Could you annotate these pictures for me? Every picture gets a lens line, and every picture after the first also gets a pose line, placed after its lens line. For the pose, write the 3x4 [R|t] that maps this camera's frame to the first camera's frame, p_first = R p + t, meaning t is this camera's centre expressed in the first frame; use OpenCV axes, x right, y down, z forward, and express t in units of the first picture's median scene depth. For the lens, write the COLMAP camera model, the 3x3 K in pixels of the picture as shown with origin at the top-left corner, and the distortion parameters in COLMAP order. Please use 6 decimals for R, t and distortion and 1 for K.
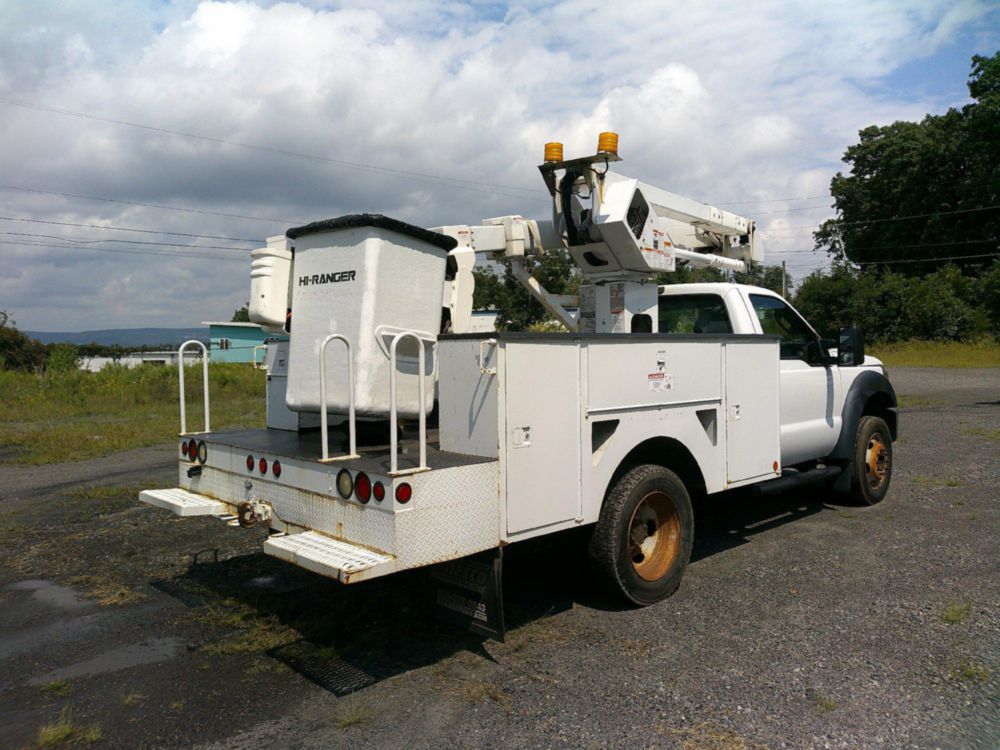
lens RADIAL K [[760.9, 0, 506.2], [0, 760.9, 374.9], [0, 0, 1]] dist [0.079668, -0.130200]
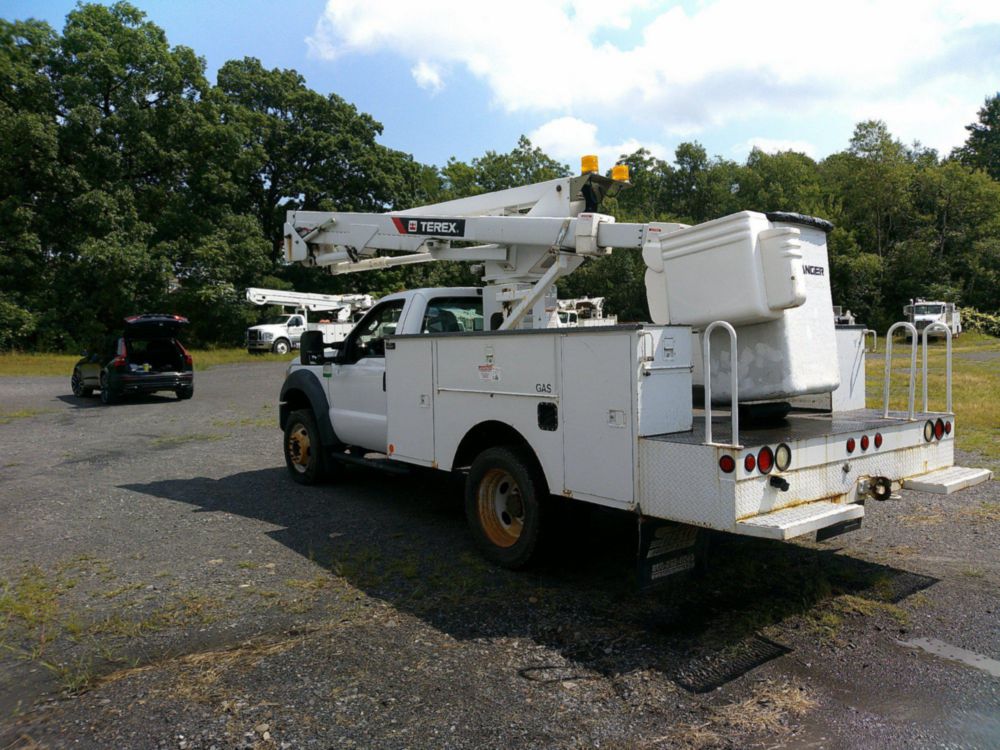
lens RADIAL K [[760.9, 0, 510.0], [0, 760.9, 363.9], [0, 0, 1]] dist [0.079668, -0.130200]
pose [[0.093822, -0.013352, 0.995499, -1.187510], [0.045526, 0.998922, 0.009107, -0.019247], [-0.994548, 0.044466, 0.094329, 1.154358]]
